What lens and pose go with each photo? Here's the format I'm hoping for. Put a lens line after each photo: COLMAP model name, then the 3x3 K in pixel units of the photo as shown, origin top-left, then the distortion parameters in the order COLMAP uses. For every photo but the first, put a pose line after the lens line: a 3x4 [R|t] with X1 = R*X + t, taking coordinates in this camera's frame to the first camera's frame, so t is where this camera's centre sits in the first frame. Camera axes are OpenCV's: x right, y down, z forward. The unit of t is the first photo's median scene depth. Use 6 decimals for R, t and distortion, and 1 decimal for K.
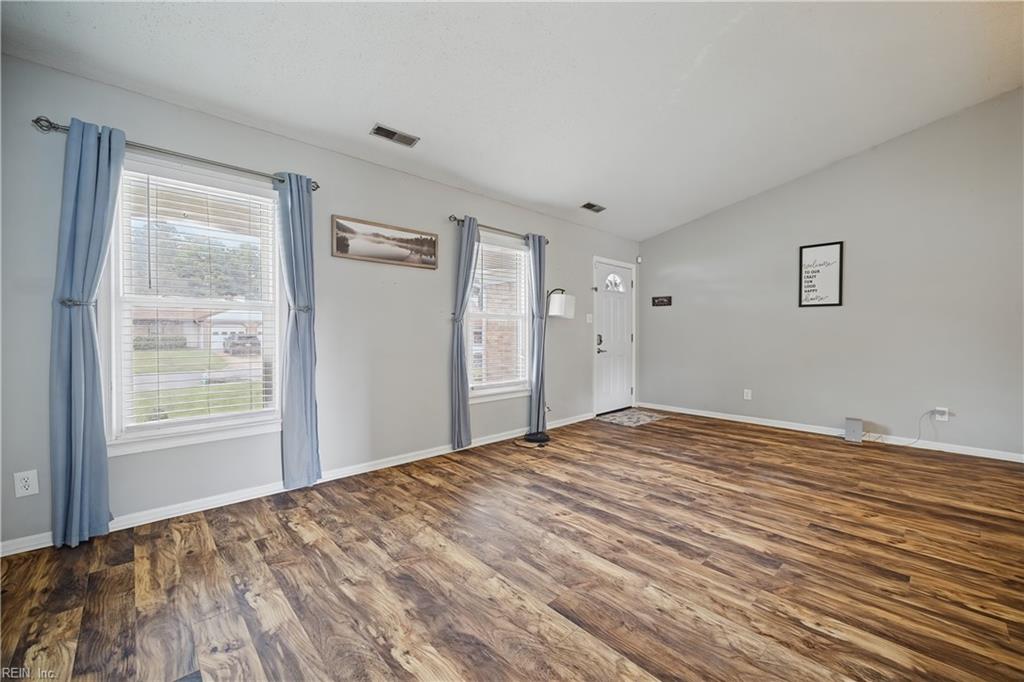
lens RADIAL K [[406.3, 0, 509.4], [0, 406.3, 335.3], [0, 0, 1]] dist [-0.000076, -0.000043]
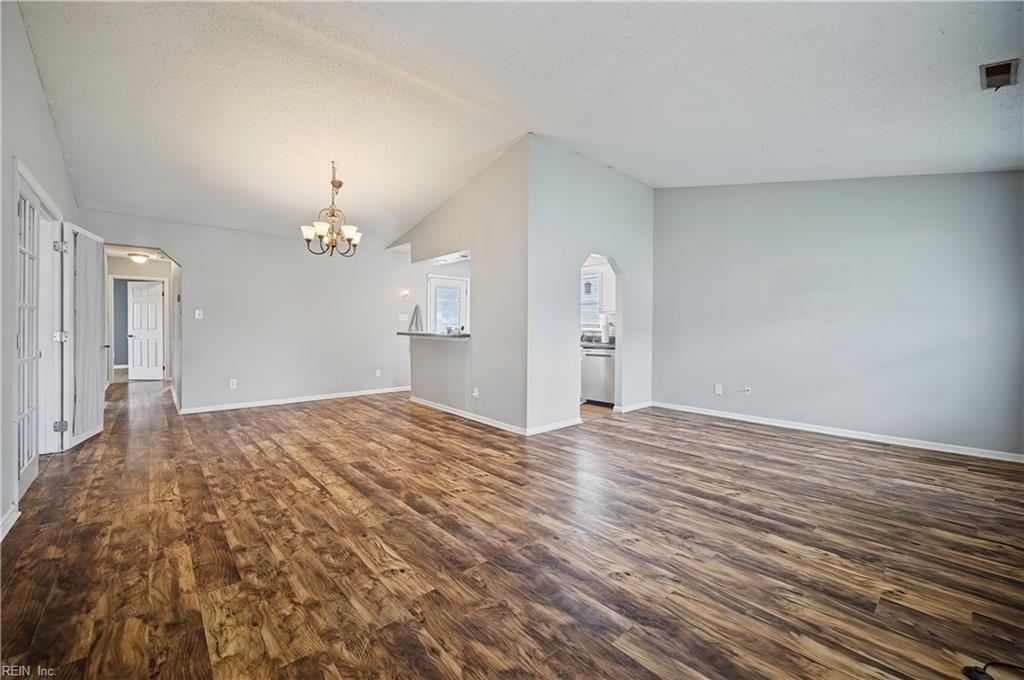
lens RADIAL K [[406.3, 0, 509.4], [0, 406.3, 334.3], [0, 0, 1]] dist [-0.000076, -0.000043]
pose [[-0.999561, -0.009282, 0.028122, 0.550277], [-0.008852, 0.999842, 0.015383, -0.009122], [-0.028260, 0.015127, -0.999486, 1.626679]]
